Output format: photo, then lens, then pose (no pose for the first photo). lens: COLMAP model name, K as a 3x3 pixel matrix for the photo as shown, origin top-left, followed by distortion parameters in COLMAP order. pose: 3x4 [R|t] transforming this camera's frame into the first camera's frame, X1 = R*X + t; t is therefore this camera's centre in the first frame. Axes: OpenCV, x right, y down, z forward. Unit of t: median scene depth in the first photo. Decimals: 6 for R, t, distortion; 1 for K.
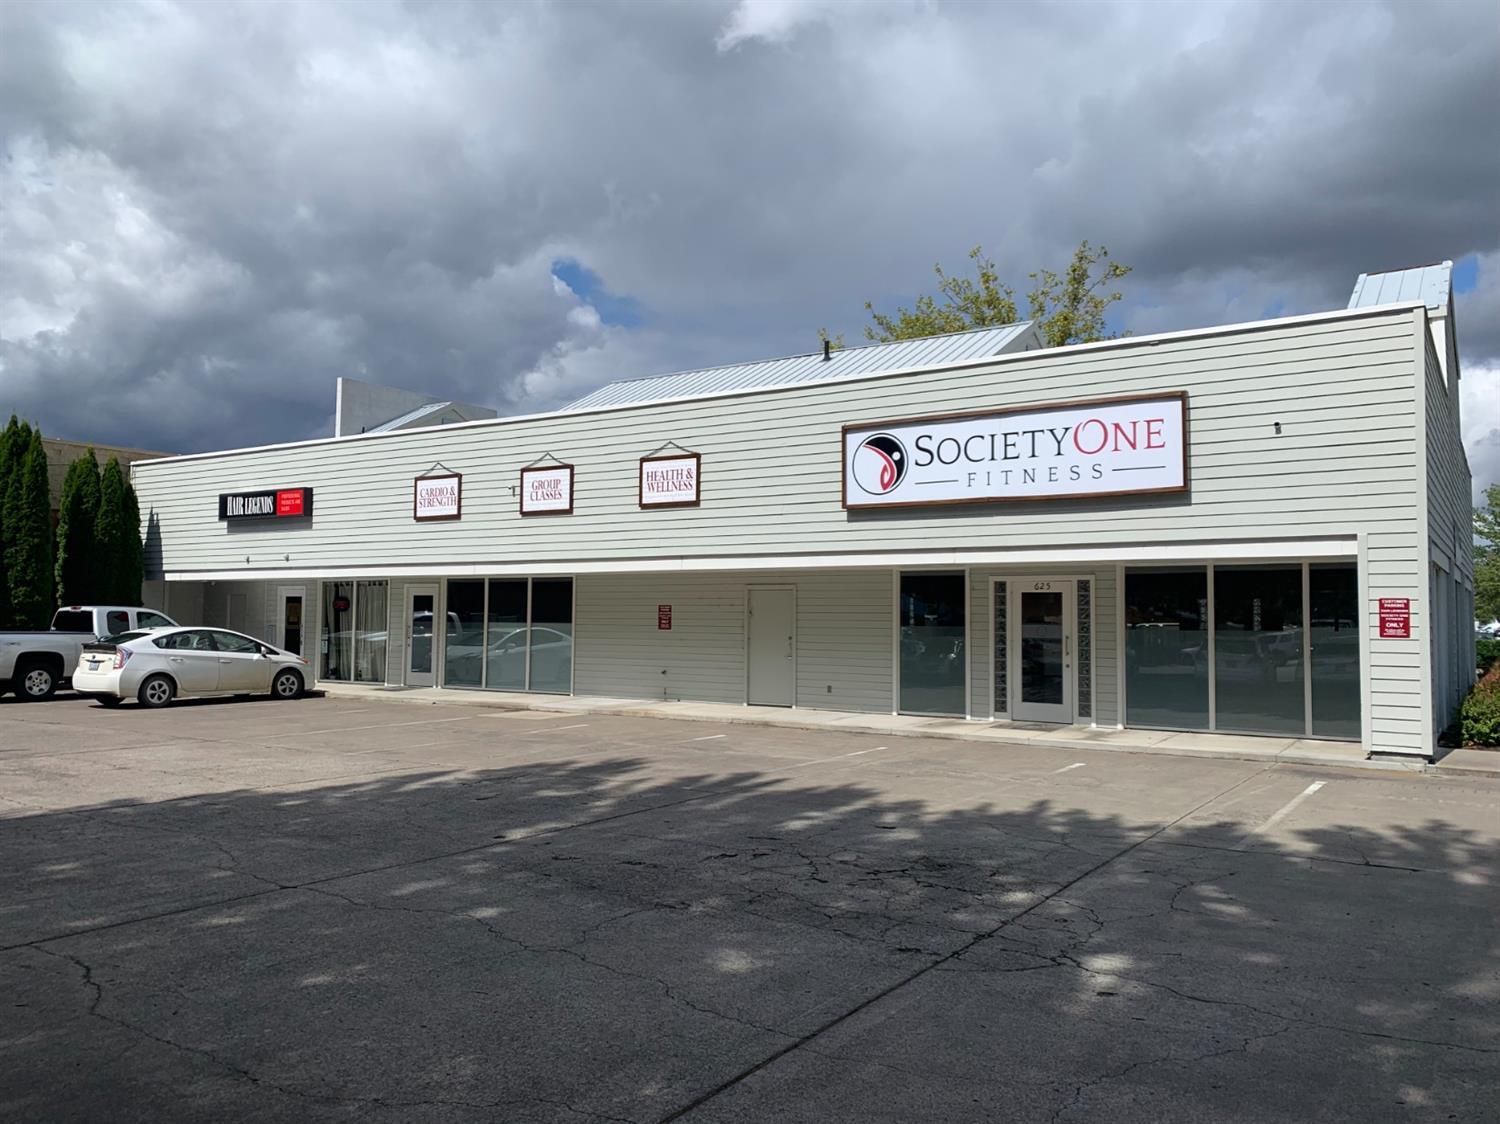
lens RADIAL K [[1163.2, 0, 750.0], [0, 1163.2, 562.0], [0, 0, 1]] dist [0.003720, 0.003387]
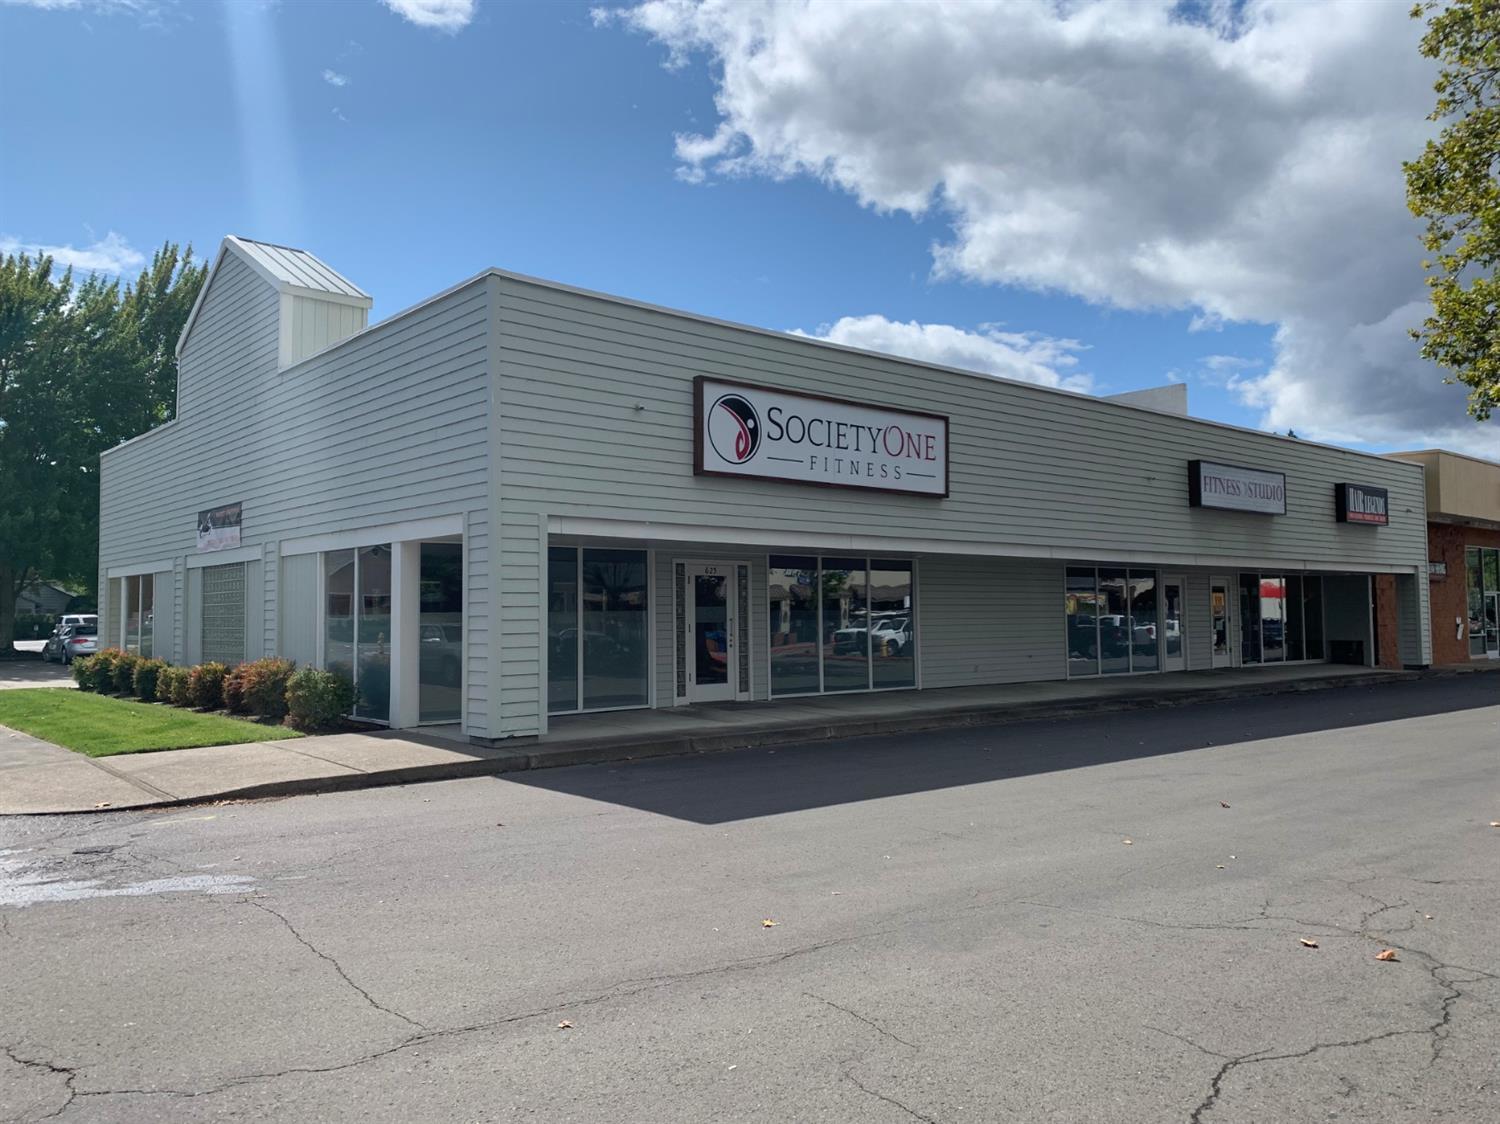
lens RADIAL K [[1163.2, 0, 750.0], [0, 1163.2, 562.0], [0, 0, 1]] dist [0.003720, 0.003387]
pose [[0.277275, 0.030021, 0.960321, -0.751883], [-0.056738, 0.998279, -0.014825, 0.029458], [-0.959114, -0.050376, 0.278502, 0.764749]]
